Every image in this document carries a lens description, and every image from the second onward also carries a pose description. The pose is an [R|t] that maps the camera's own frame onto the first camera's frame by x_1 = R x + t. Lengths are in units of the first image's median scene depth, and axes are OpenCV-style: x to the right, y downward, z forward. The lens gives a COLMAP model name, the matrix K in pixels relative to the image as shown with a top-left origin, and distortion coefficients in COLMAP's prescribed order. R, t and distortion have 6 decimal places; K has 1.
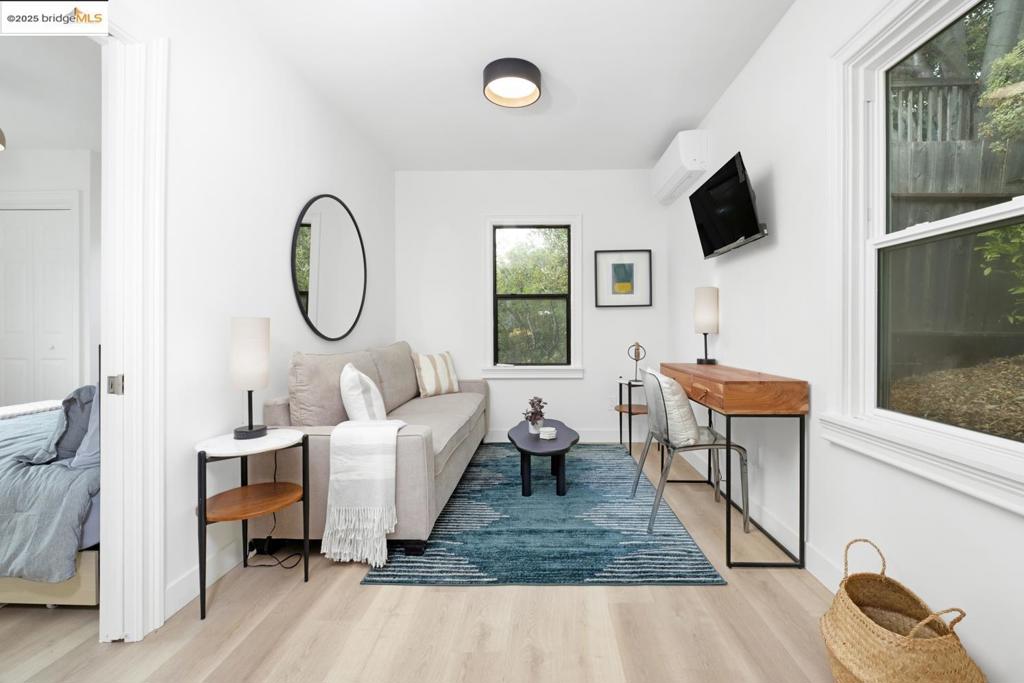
lens RADIAL K [[426.9, 0, 524.3], [0, 426.9, 328.9], [0, 0, 1]] dist [-0.002361, -0.000583]
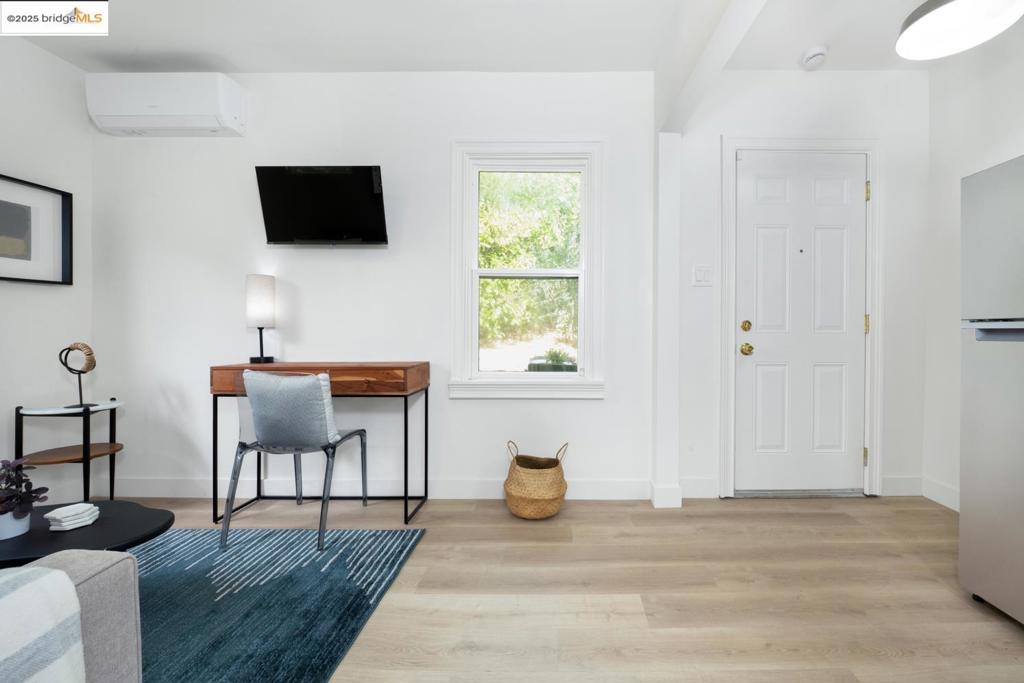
lens RADIAL K [[451.1, 0, 573.1], [0, 451.1, 323.0], [0, 0, 1]] dist [0.000482, 0.000072]
pose [[-0.041490, -0.006363, 0.999119, -0.736811], [-0.005931, 0.999964, 0.006122, -0.012161], [-0.999121, -0.005672, -0.041527, 0.547719]]
